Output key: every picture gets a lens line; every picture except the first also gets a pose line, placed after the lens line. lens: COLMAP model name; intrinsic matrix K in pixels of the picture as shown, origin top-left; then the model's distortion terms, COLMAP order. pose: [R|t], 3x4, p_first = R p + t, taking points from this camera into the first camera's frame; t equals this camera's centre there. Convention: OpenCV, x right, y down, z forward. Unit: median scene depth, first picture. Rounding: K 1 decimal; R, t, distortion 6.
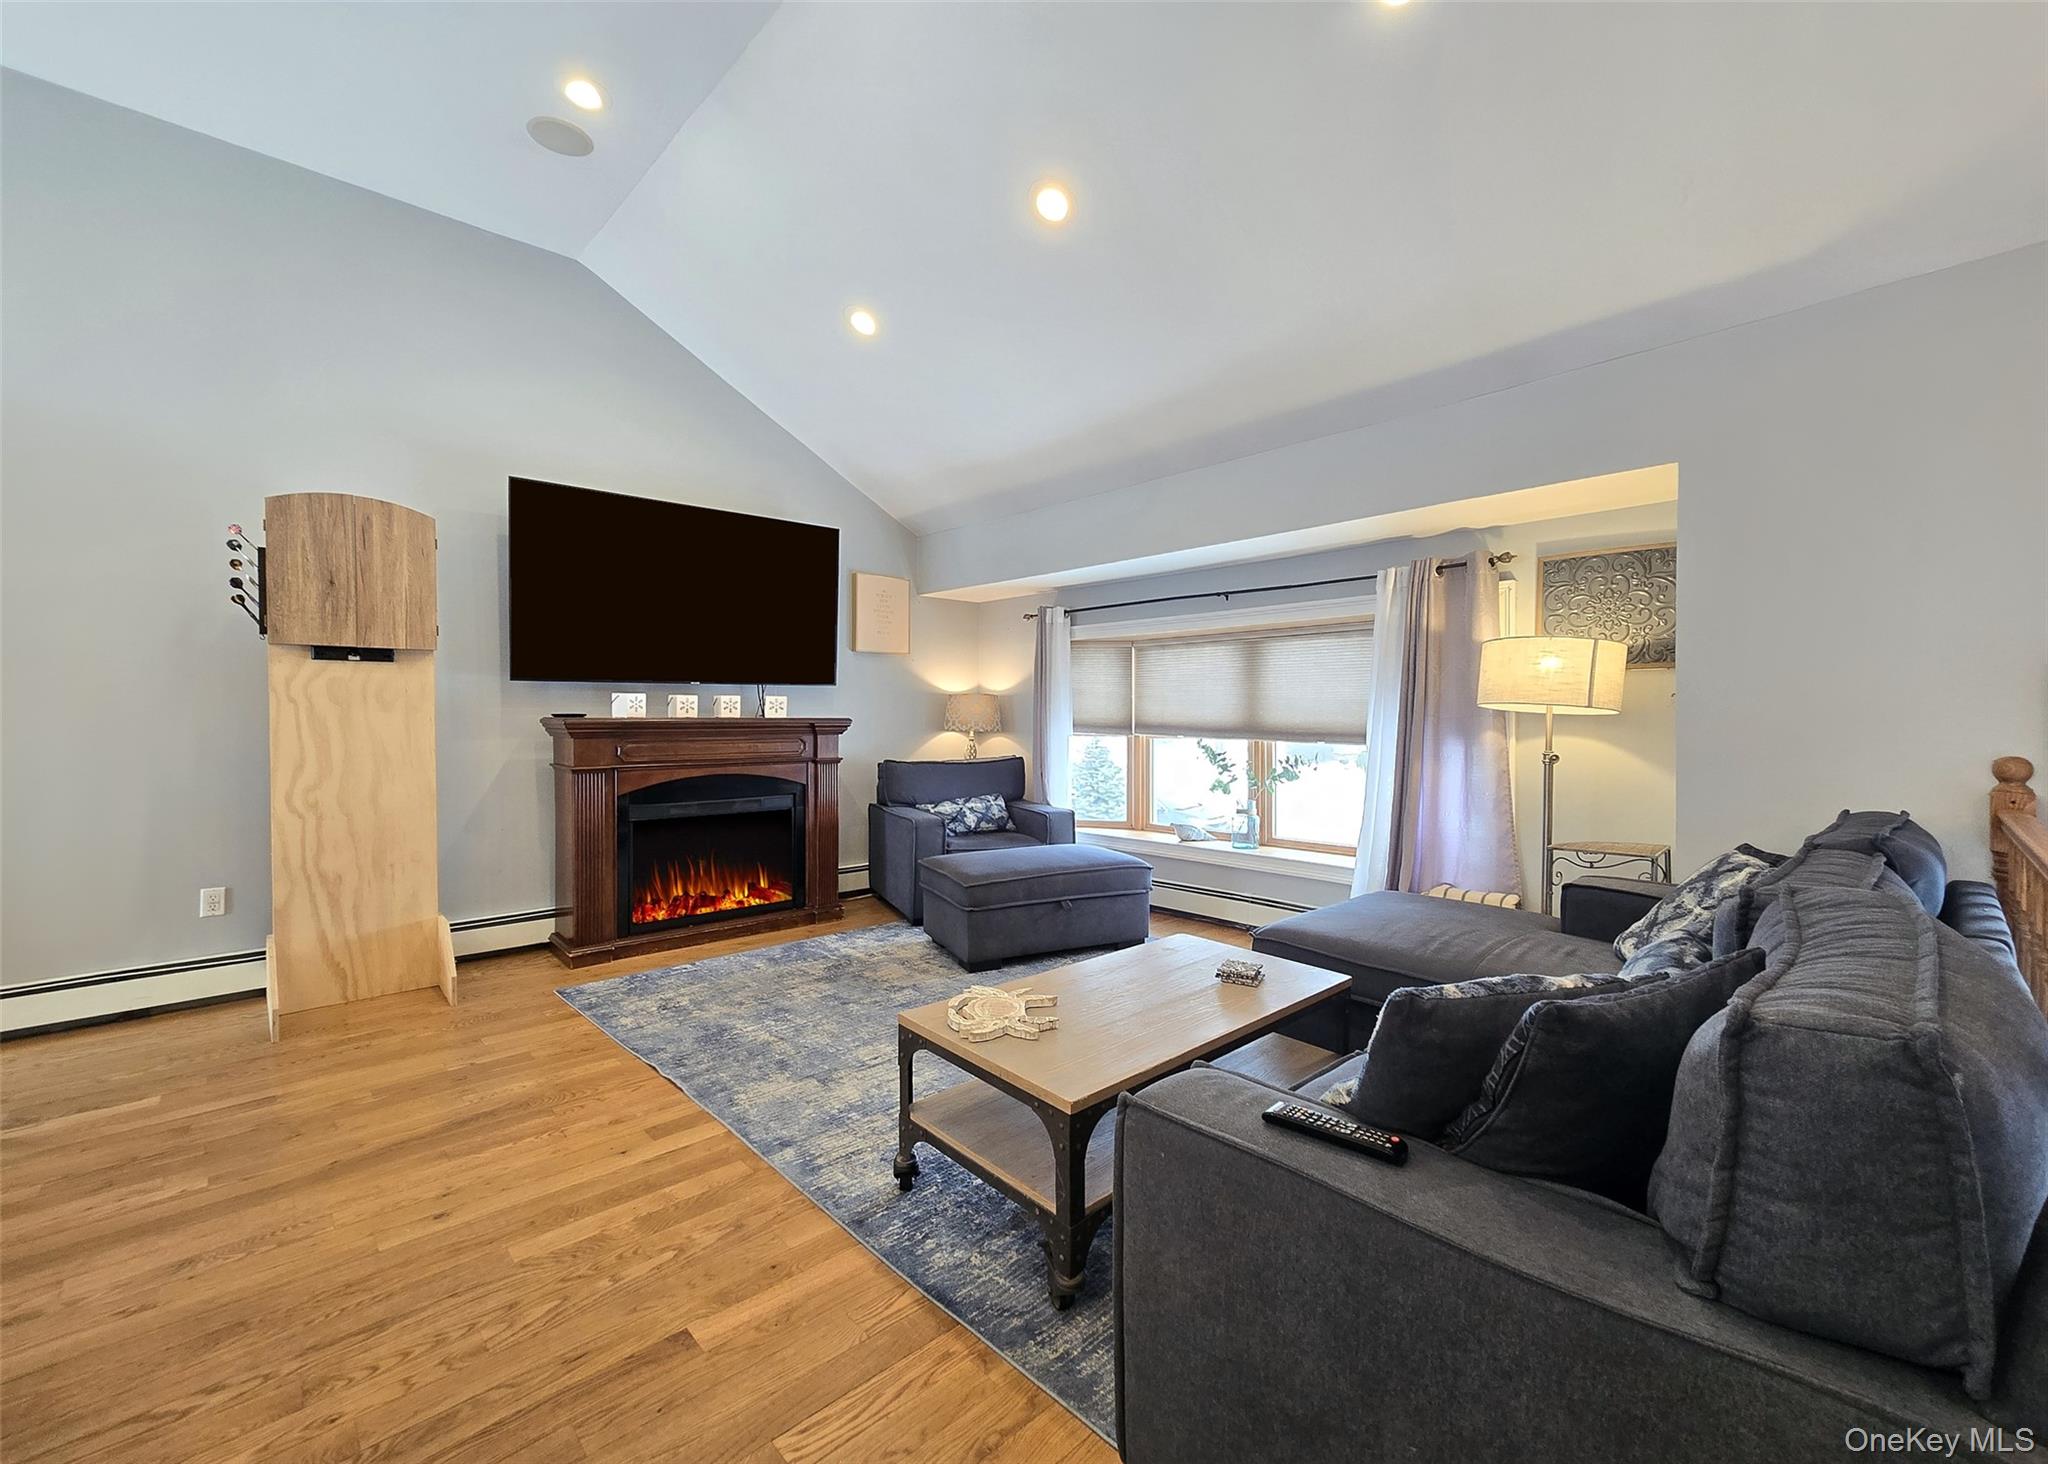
lens RADIAL K [[857.5, 0, 1033.2], [0, 857.5, 736.9], [0, 0, 1]] dist [-0.010496, 0.000084]
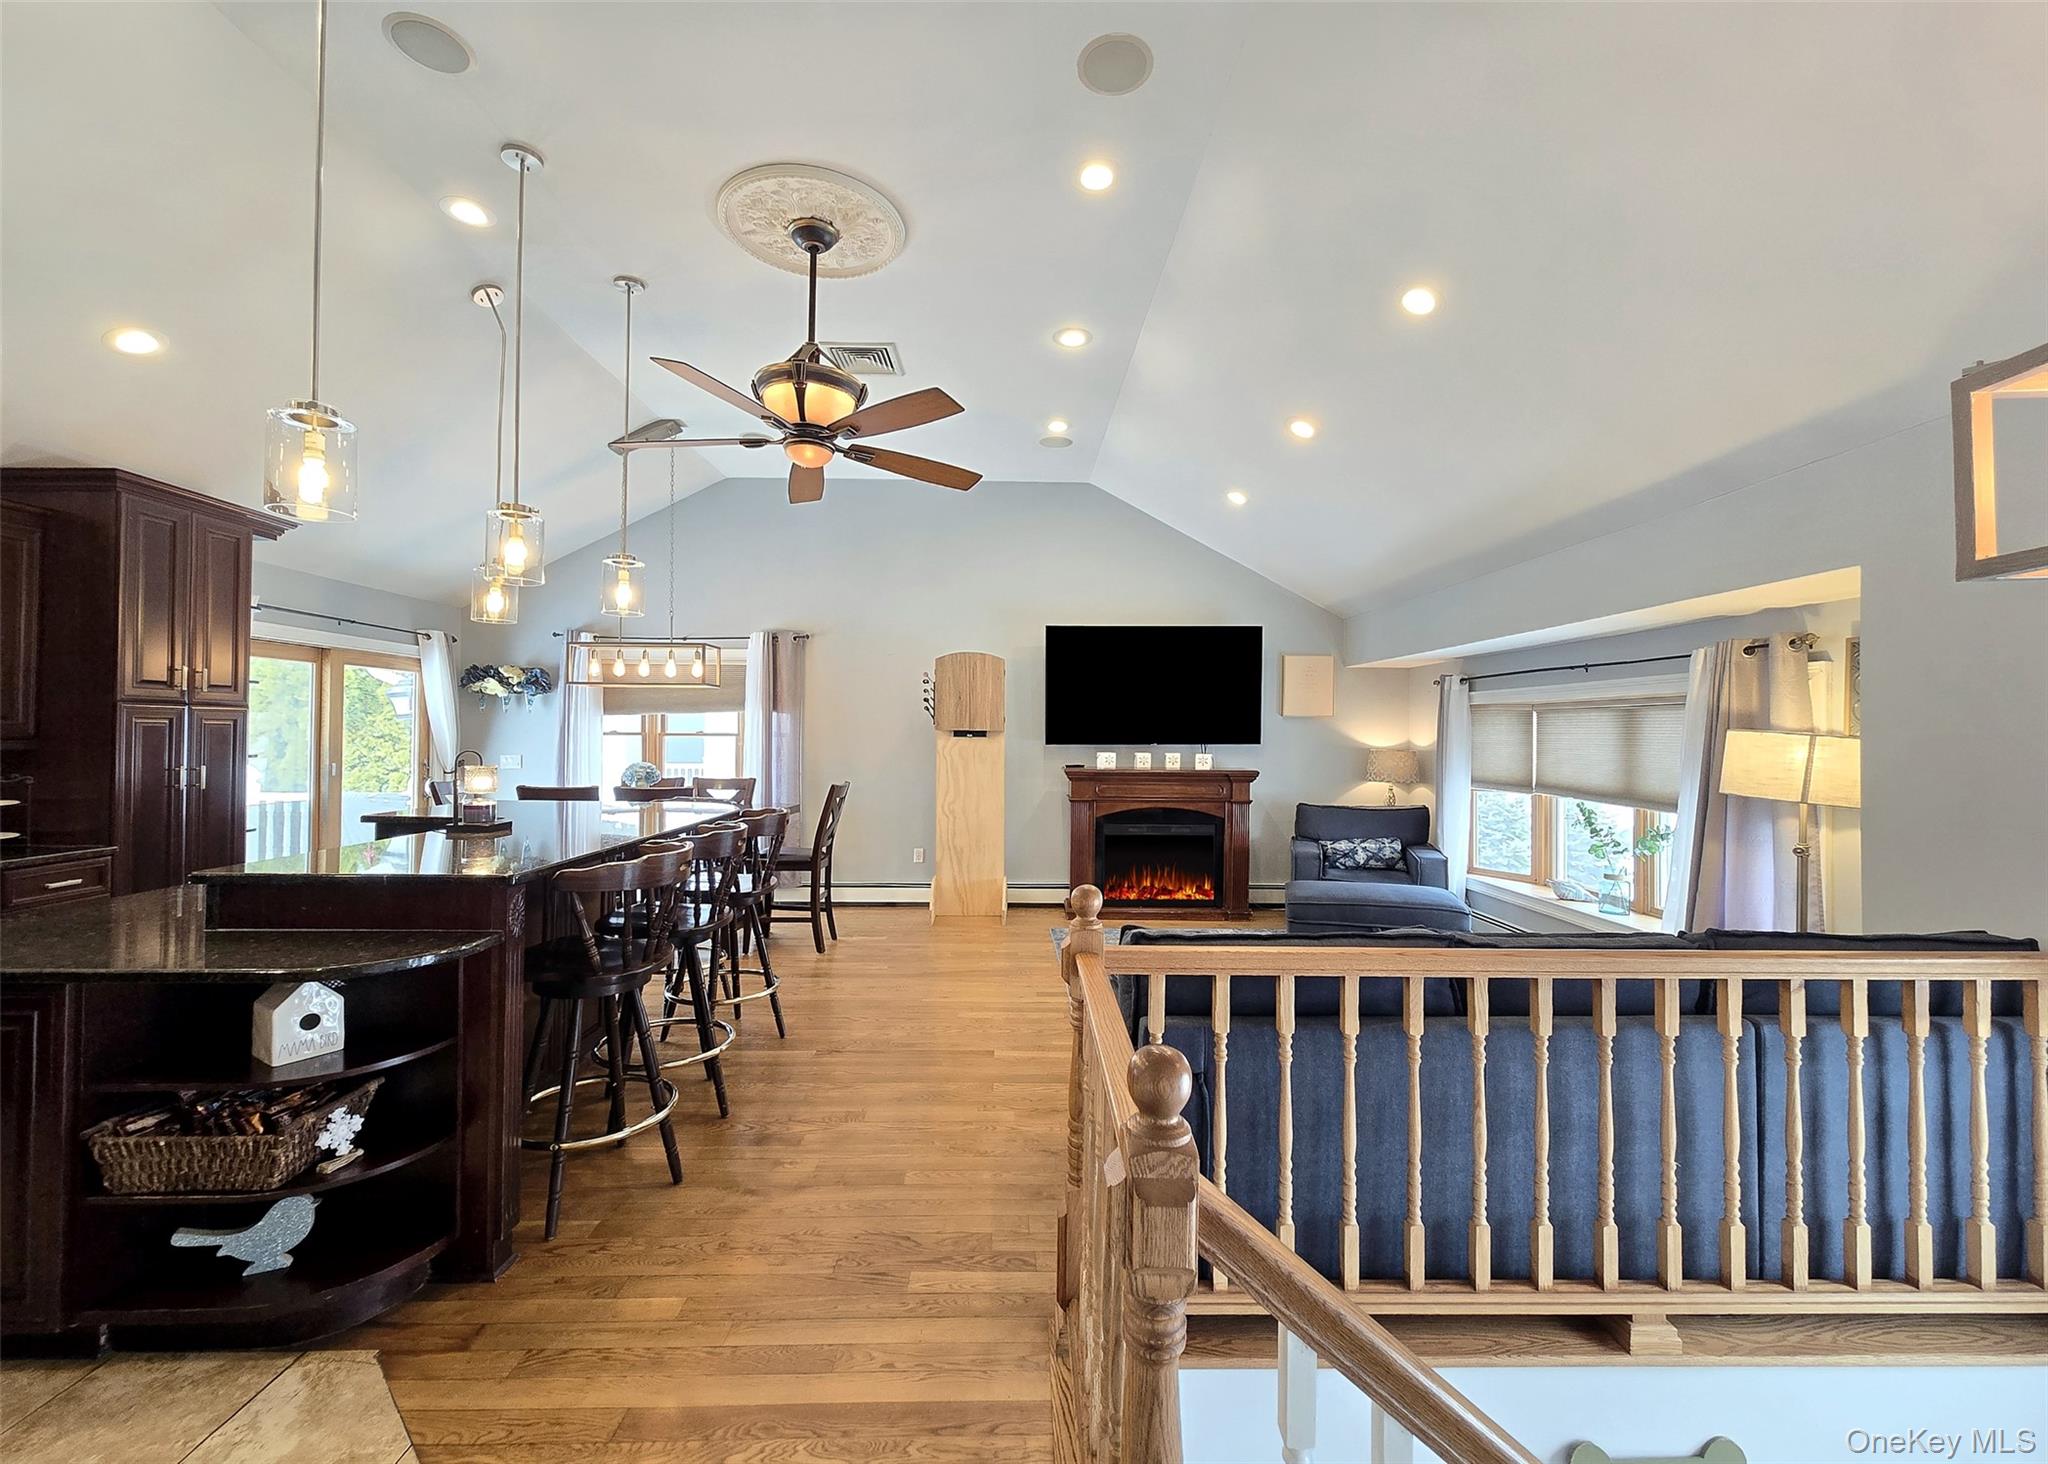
lens RADIAL K [[854.6, 0, 1023.1], [0, 854.6, 718.6], [0, 0, 1]] dist [0.001254, 0.000166]
pose [[0.730924, -0.004310, -0.682446, 0.417690], [-0.024007, 0.999199, -0.032024, -0.050587], [0.682037, 0.039790, 0.730235, -0.223034]]
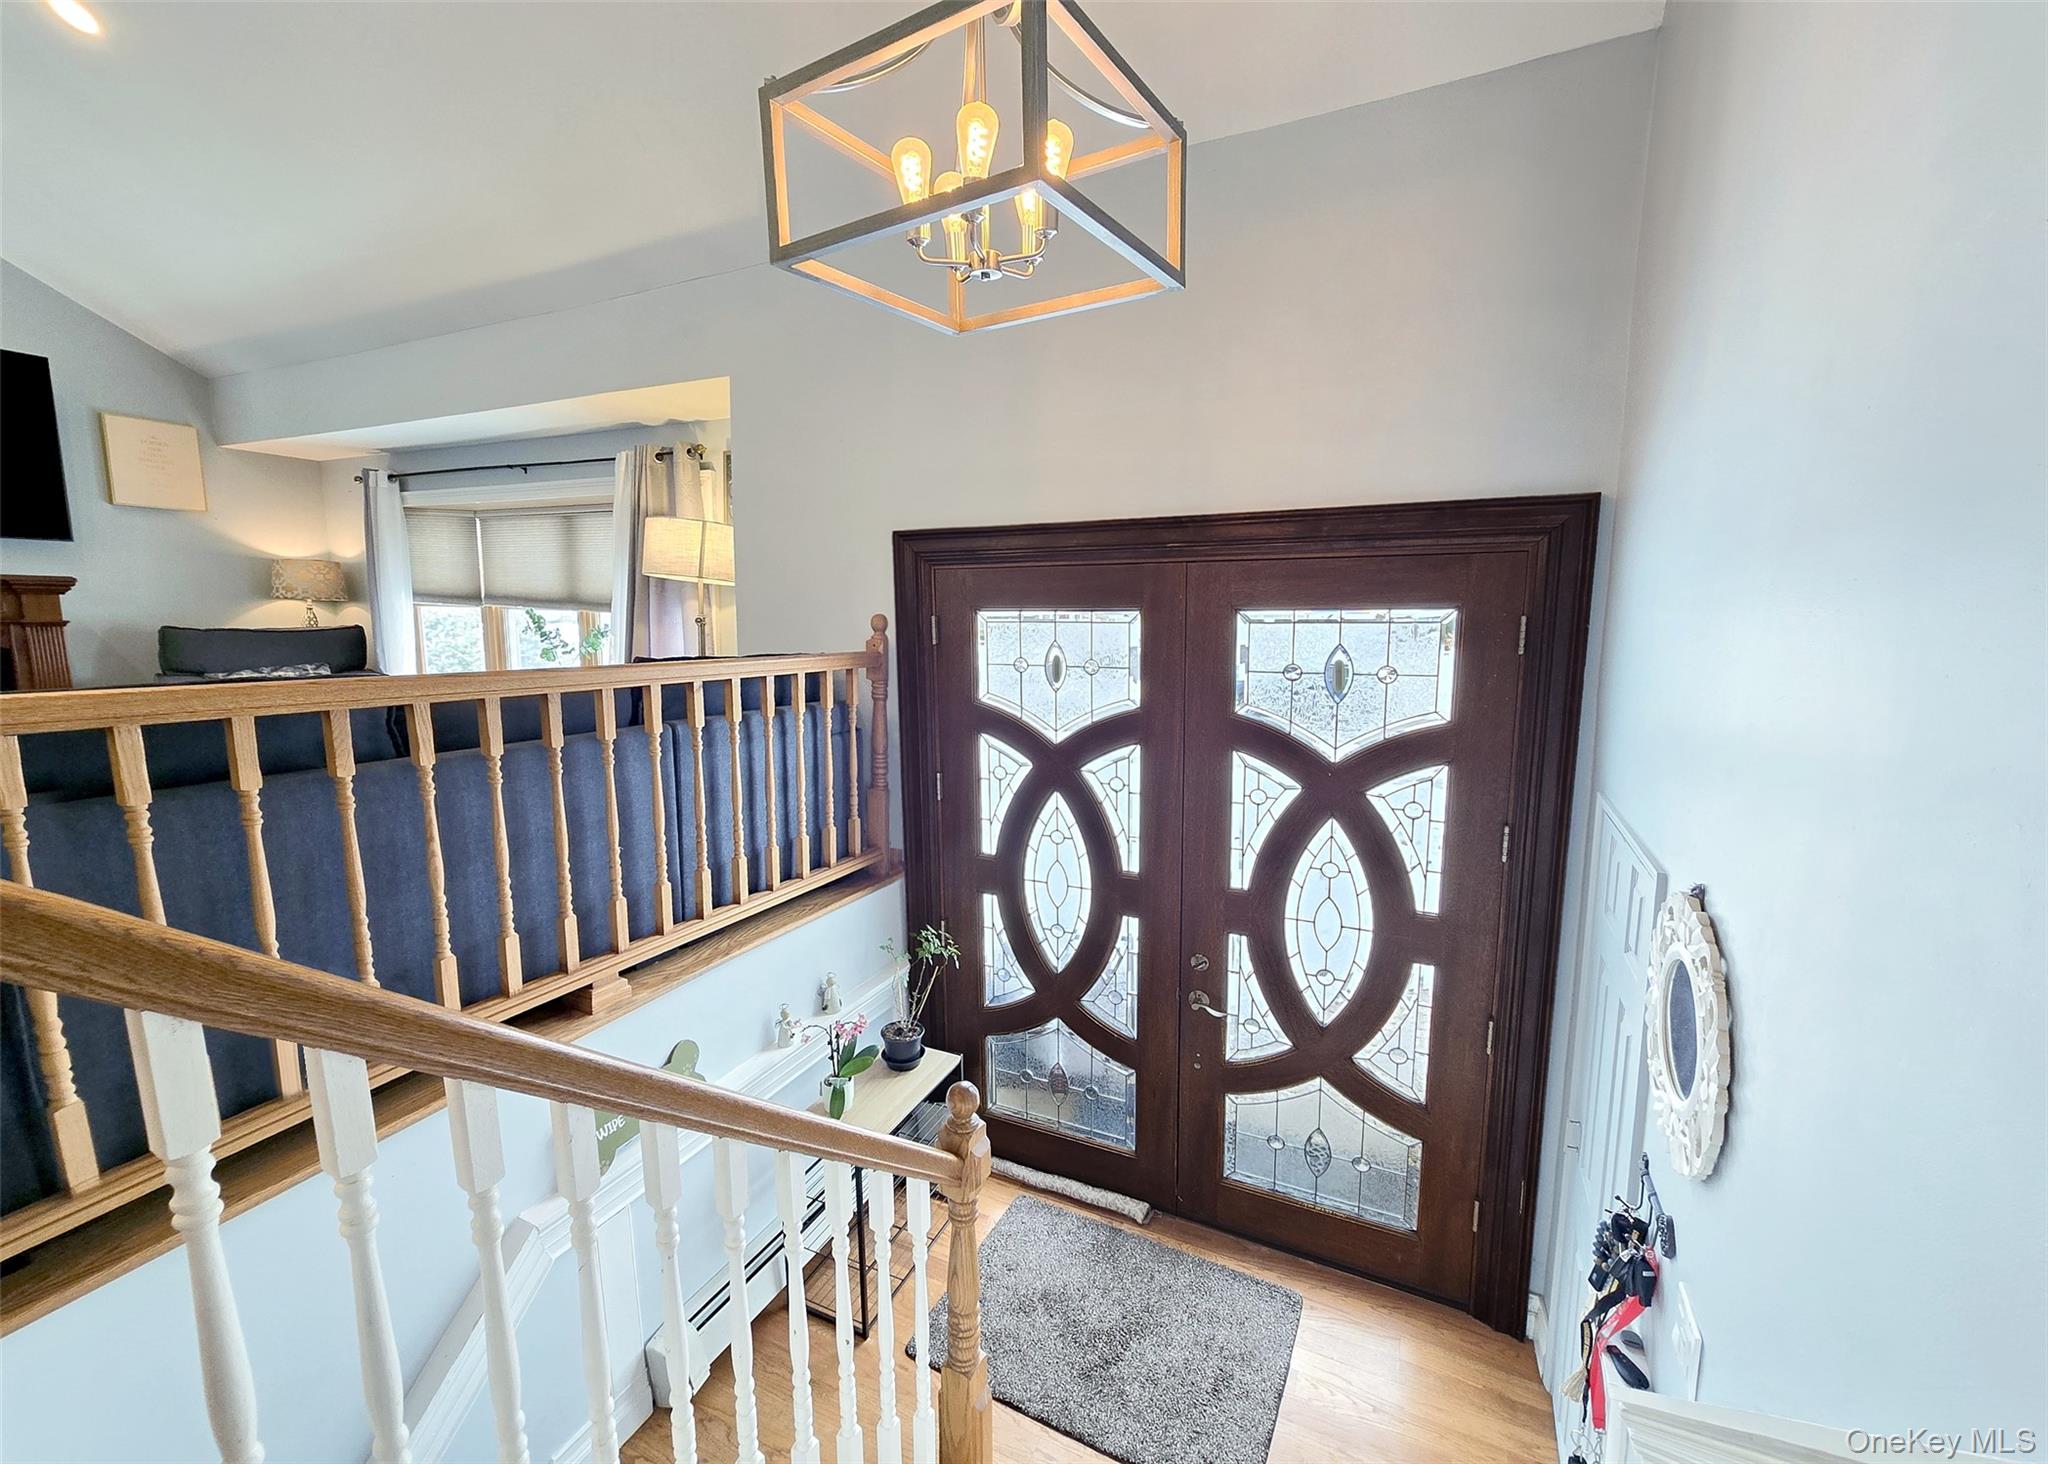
lens RADIAL K [[851.8, 0, 1022.9], [0, 851.8, 747.7], [0, 0, 1]] dist [-0.001470, 0.000093]
pose [[0.942084, -0.034685, 0.333580, 0.420362], [-0.012235, 0.990421, 0.137536, 0.020330], [-0.335155, -0.133652, 0.932635, -0.205633]]
